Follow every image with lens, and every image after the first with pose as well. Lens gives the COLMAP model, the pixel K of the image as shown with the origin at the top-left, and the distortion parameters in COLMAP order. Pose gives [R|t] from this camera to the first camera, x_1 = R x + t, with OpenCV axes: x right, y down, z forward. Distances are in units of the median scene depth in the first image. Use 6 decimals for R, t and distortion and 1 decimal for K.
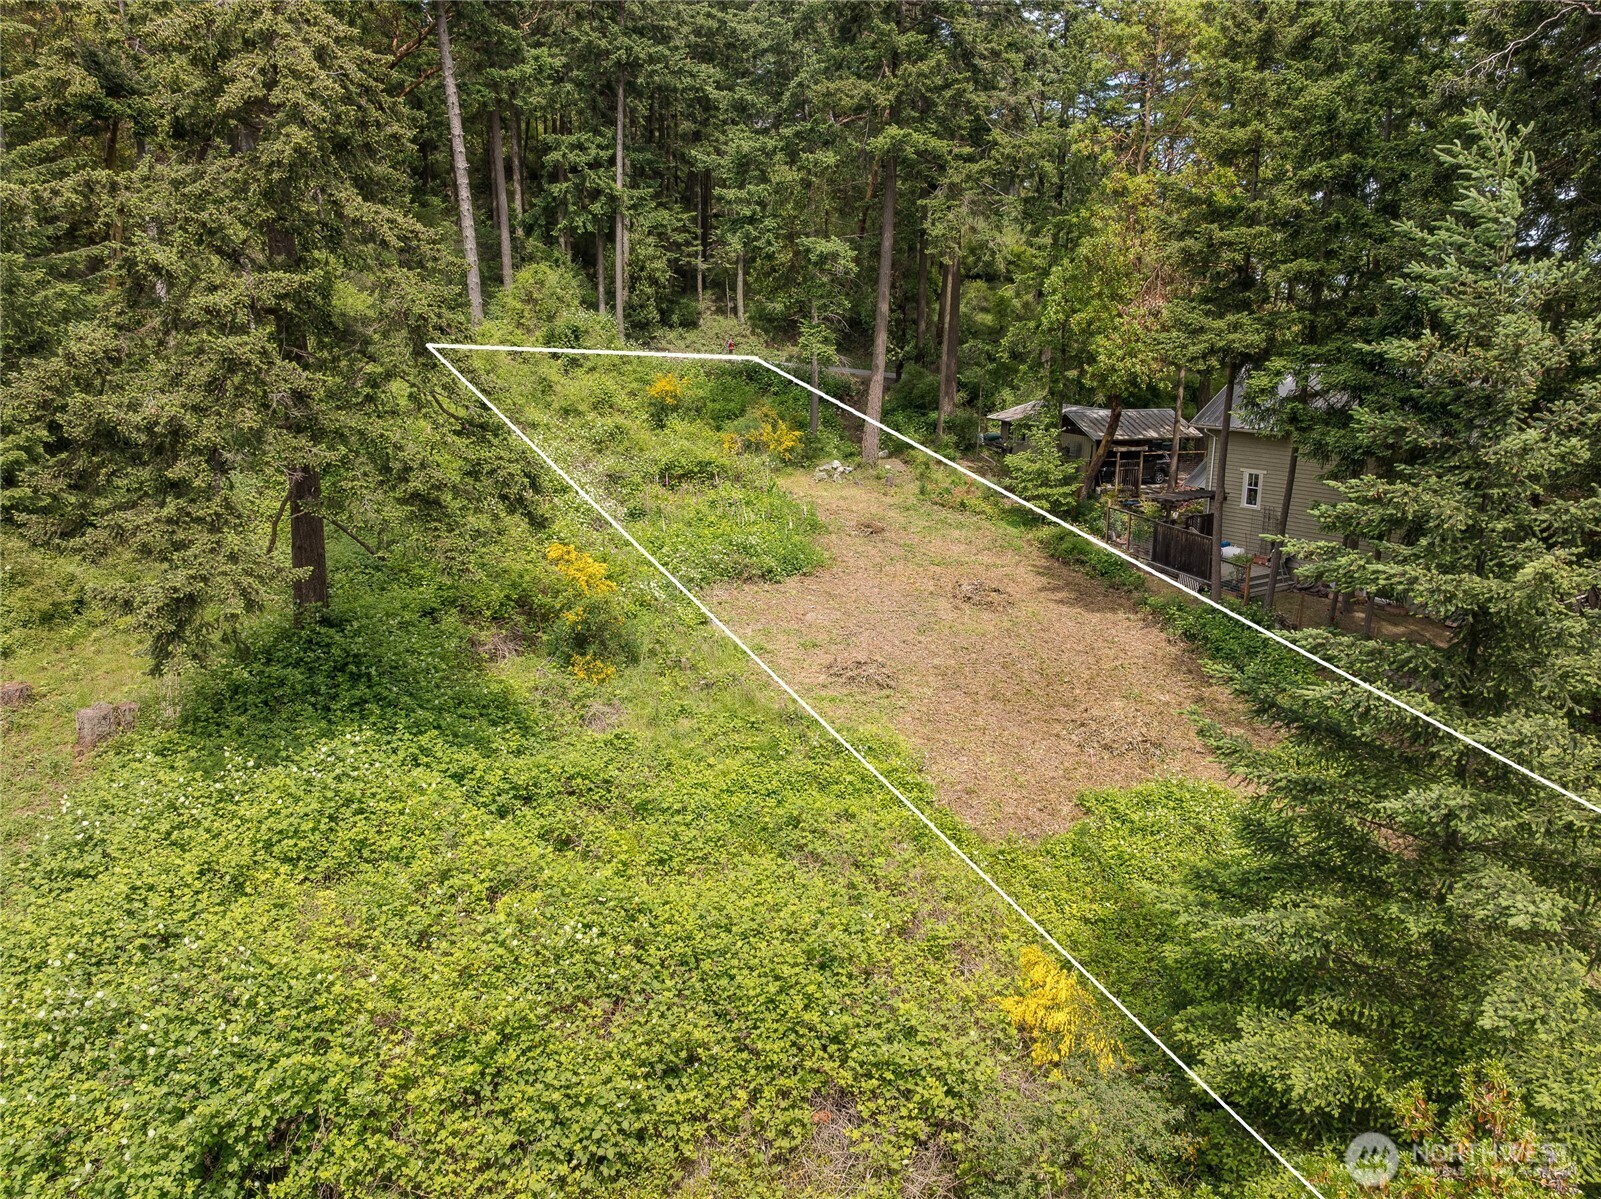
lens RADIAL K [[1116.9, 0, 803.3], [0, 1116.9, 620.8], [0, 0, 1]] dist [-0.045295, 0.005956]
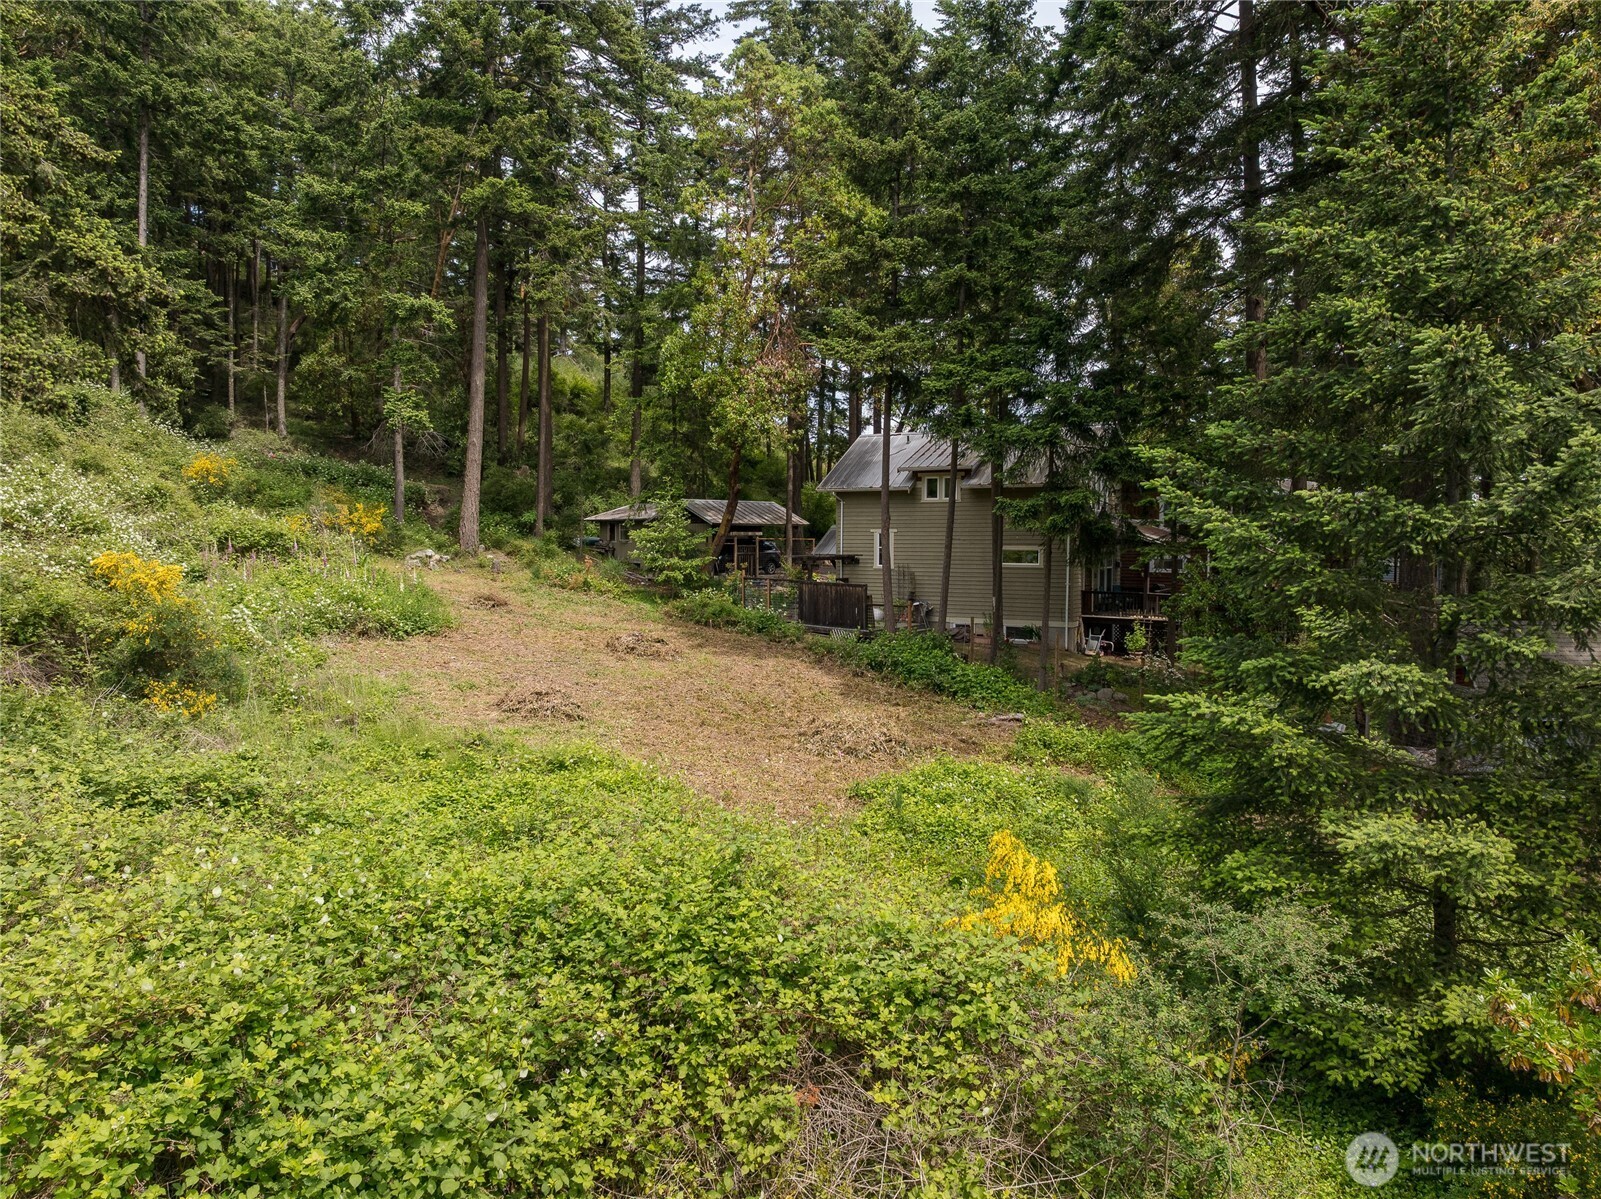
lens RADIAL K [[1116.9, 0, 803.3], [0, 1116.9, 620.8], [0, 0, 1]] dist [-0.045295, 0.005956]
pose [[0.909647, -0.029593, 0.414327, -0.073531], [0.106715, 0.980630, -0.164249, 0.094341], [-0.401441, 0.193623, 0.895185, 0.131525]]
